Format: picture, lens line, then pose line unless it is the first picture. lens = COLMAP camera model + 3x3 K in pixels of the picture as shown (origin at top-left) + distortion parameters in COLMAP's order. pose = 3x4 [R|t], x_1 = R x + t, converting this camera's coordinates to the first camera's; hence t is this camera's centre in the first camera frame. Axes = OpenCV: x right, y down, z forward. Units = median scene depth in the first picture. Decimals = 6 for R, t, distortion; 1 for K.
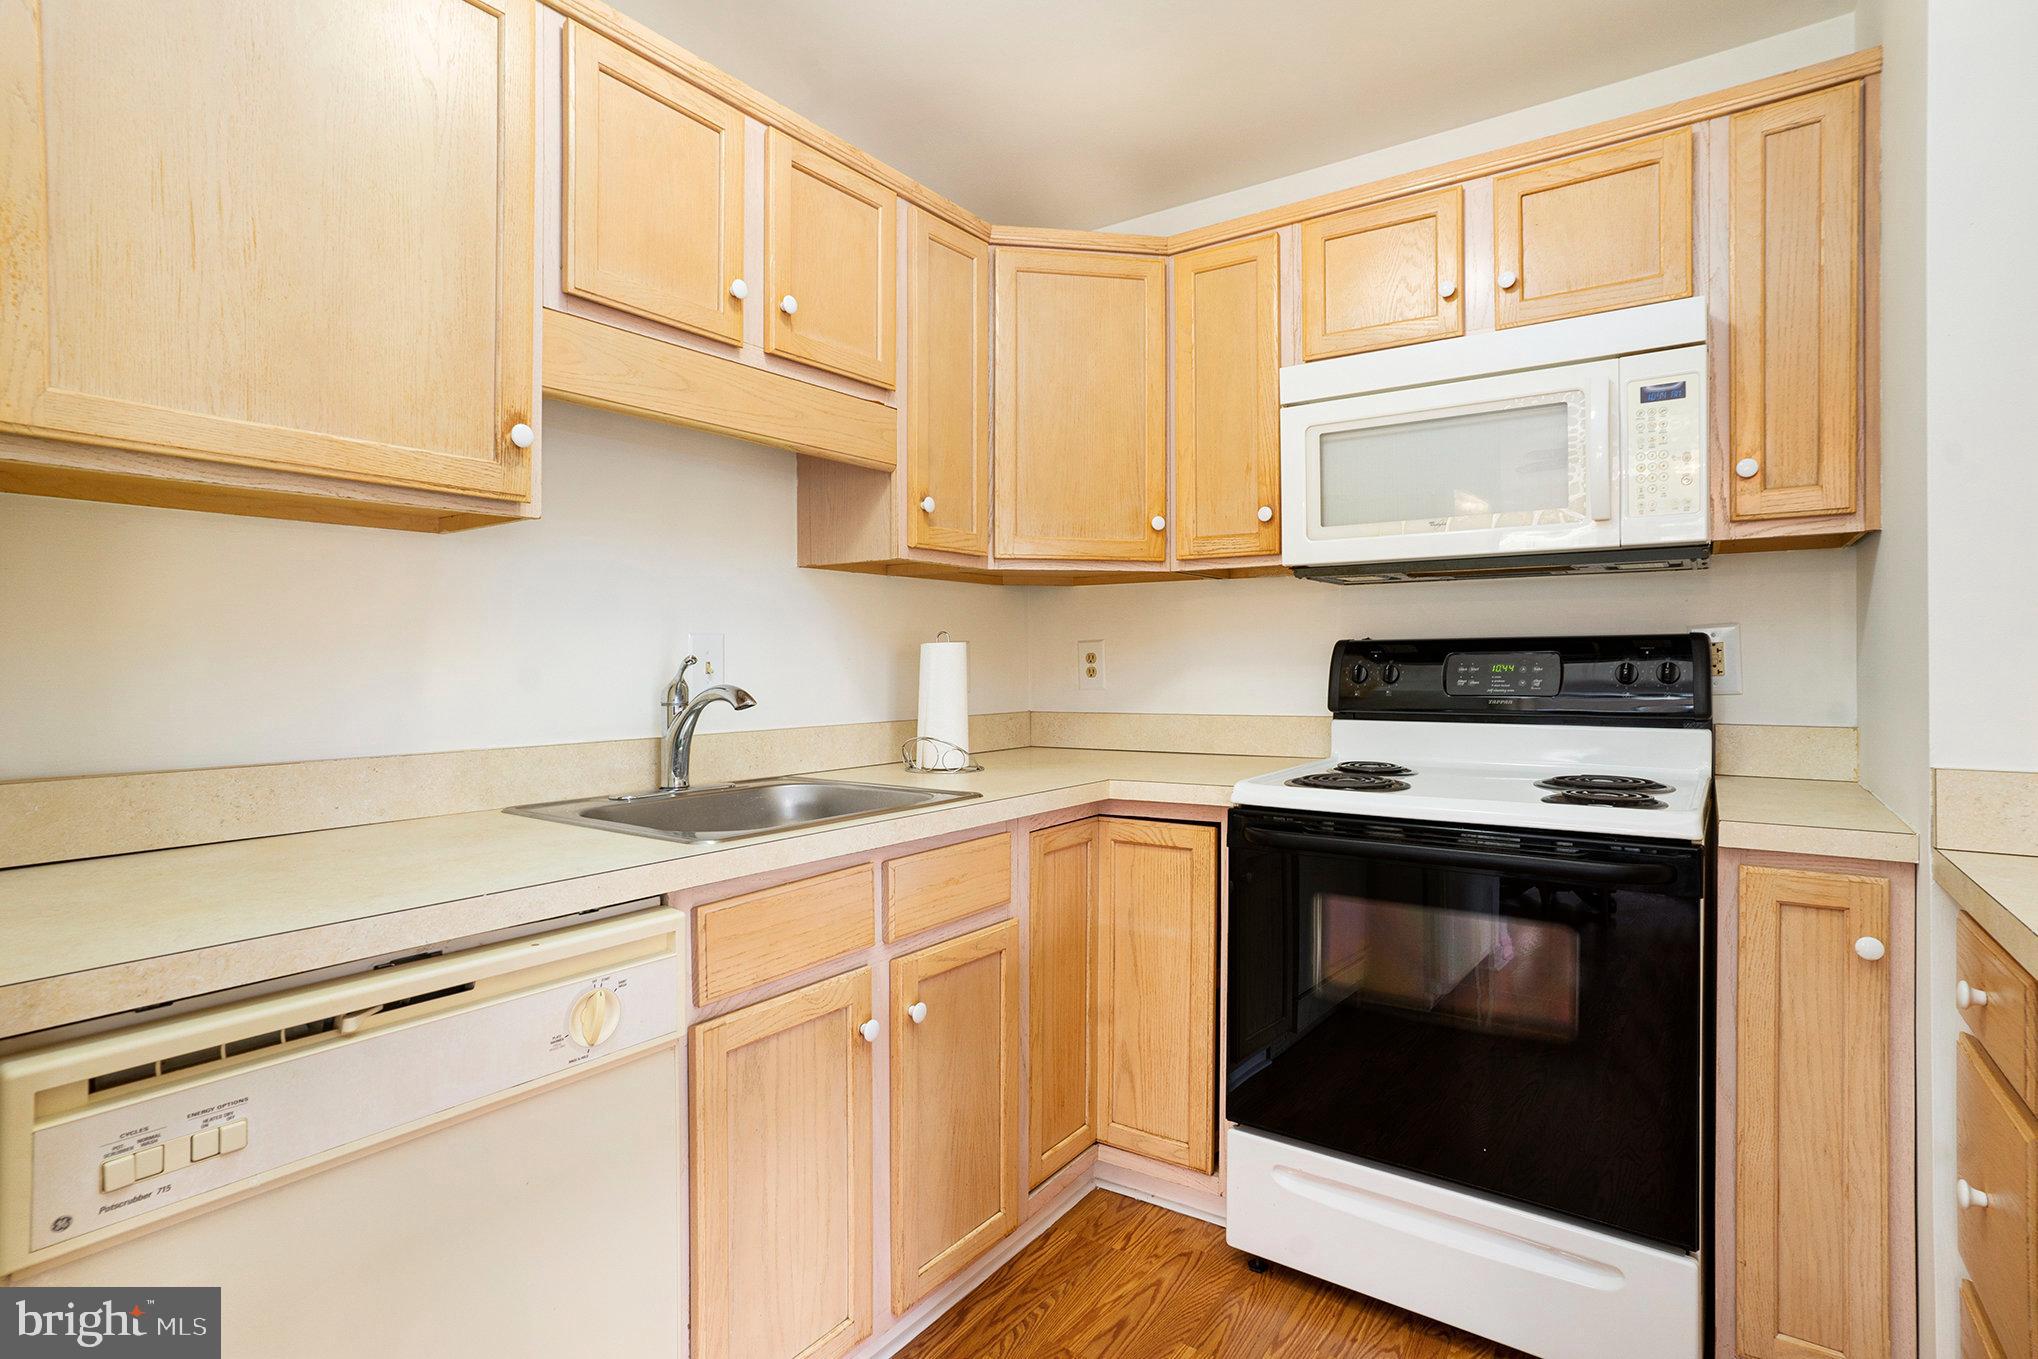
lens RADIAL K [[1006.9, 0, 1029.8], [0, 1006.9, 650.4], [0, 0, 1]] dist [-0.023077, 0.001597]
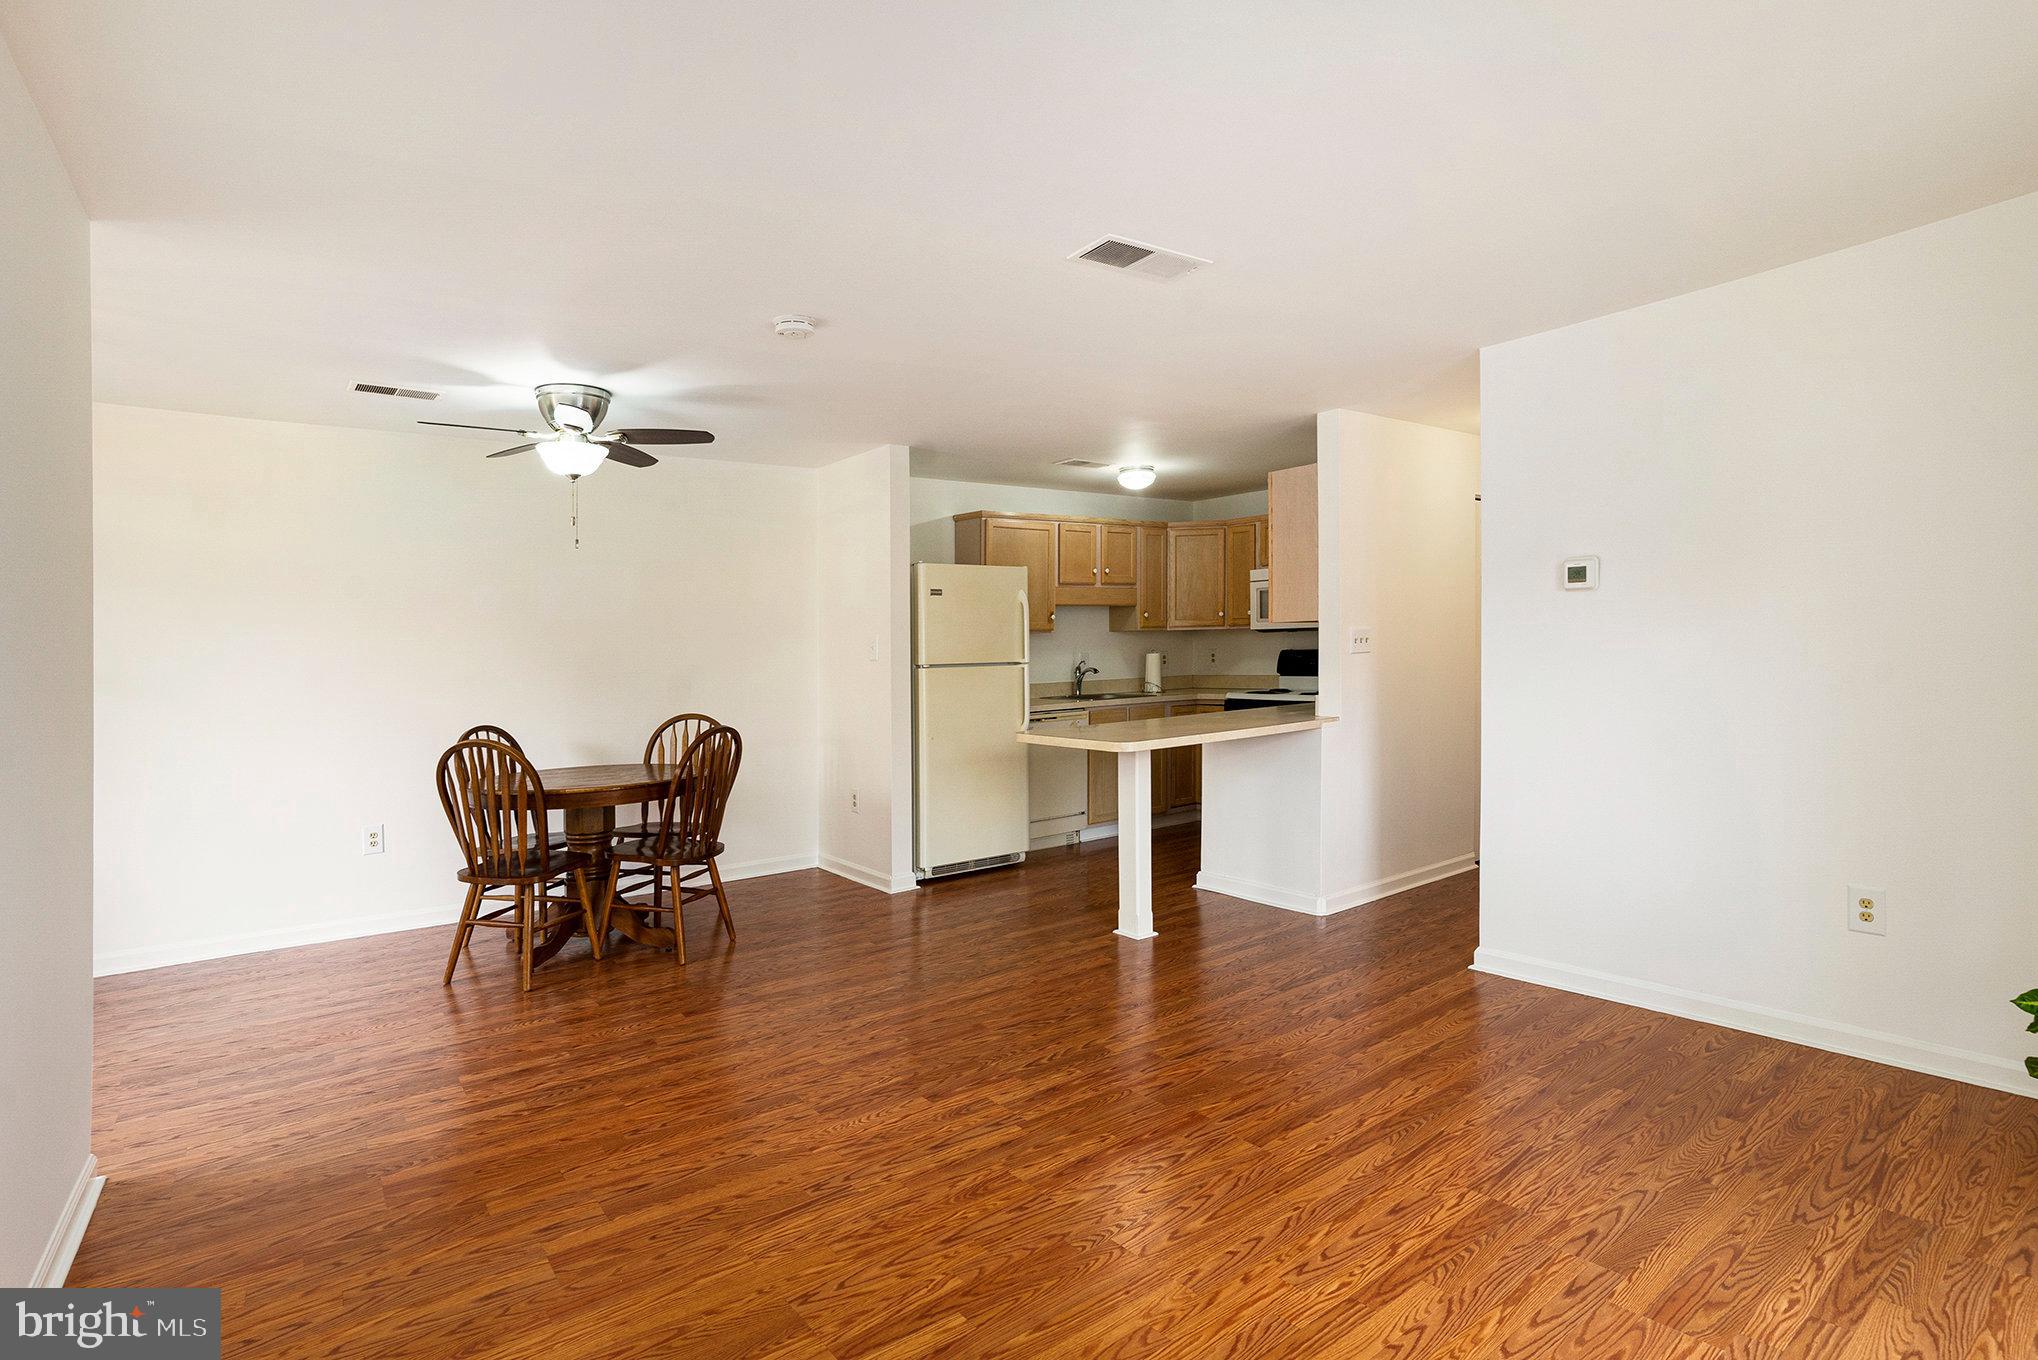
lens RADIAL K [[1030.0, 0, 1019.0], [0, 1030.0, 680.0], [0, 0, 1]] dist [-0.085168, 0.049139]
pose [[0.947027, 0.001366, -0.321151, 0.664113], [0.016045, 0.998541, 0.051562, -0.117746], [0.320753, -0.053983, 0.945623, -2.664932]]
